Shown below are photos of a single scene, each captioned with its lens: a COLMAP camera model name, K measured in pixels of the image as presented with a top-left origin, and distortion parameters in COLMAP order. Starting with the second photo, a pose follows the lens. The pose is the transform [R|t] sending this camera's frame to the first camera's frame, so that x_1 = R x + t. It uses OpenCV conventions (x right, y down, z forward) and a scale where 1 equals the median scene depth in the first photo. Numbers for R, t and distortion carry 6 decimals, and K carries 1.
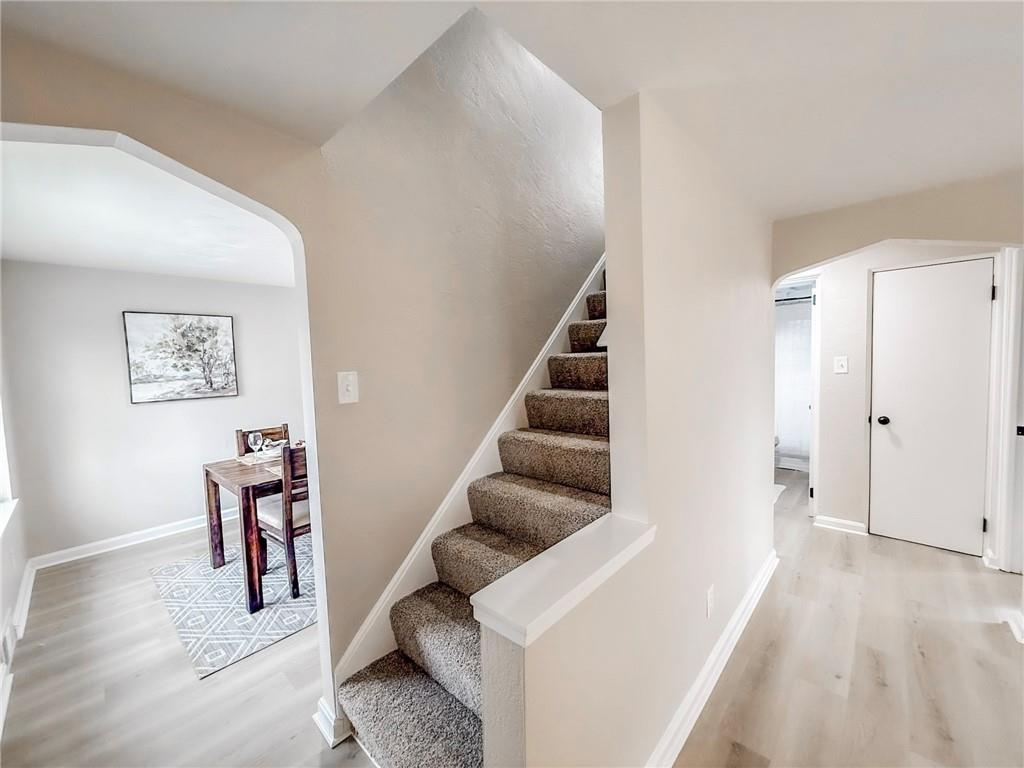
lens RADIAL K [[411.0, 0, 509.0], [0, 411.0, 382.4], [0, 0, 1]] dist [0.000711, 0.000073]
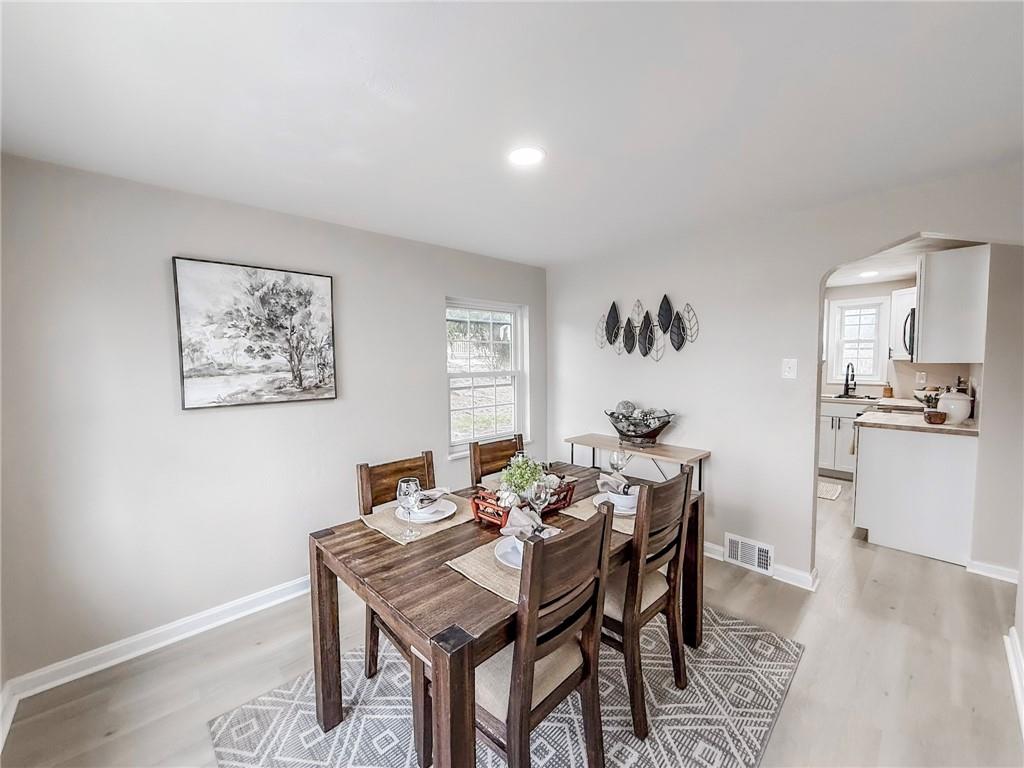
lens RADIAL K [[411.0, 0, 509.0], [0, 411.0, 382.4], [0, 0, 1]] dist [0.000711, 0.000073]
pose [[0.997551, 0.026170, -0.064866, -0.372282], [-0.025993, 0.999656, 0.003580, -0.003380], [0.064938, -0.001885, 0.997888, 0.396474]]
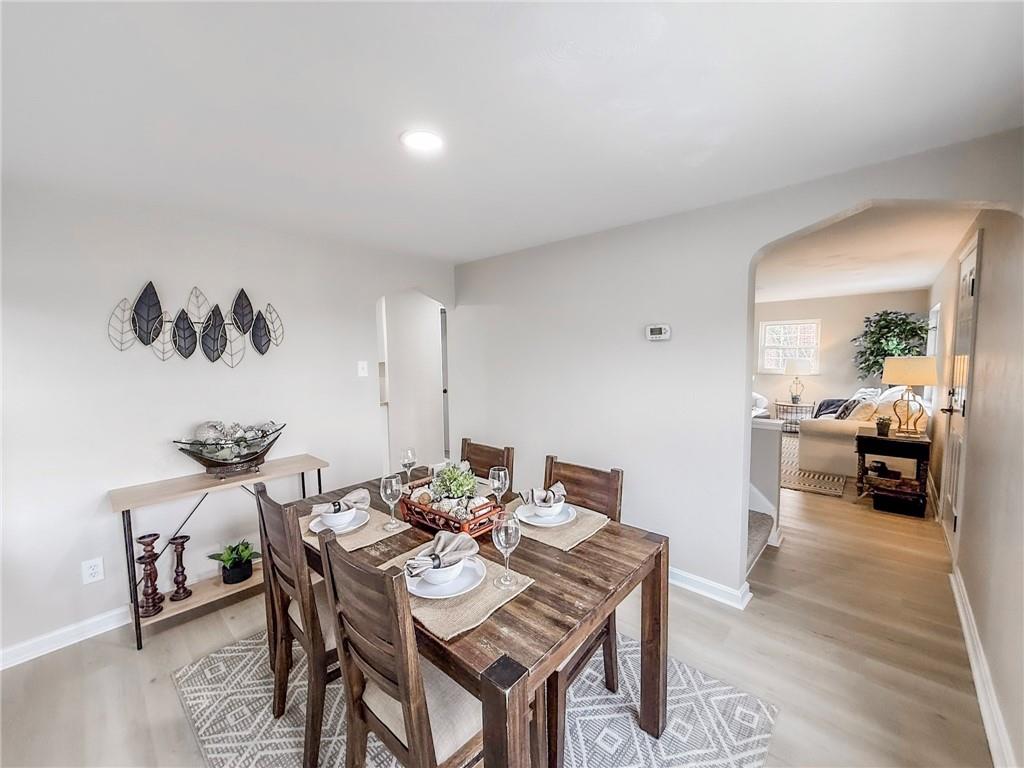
lens RADIAL K [[411.0, 0, 509.0], [0, 411.0, 382.4], [0, 0, 1]] dist [0.000711, 0.000073]
pose [[-0.000804, -0.040110, 0.999195, -0.871497], [0.082140, 0.995816, 0.040040, -0.016881], [-0.996620, 0.082106, 0.002494, 0.837868]]
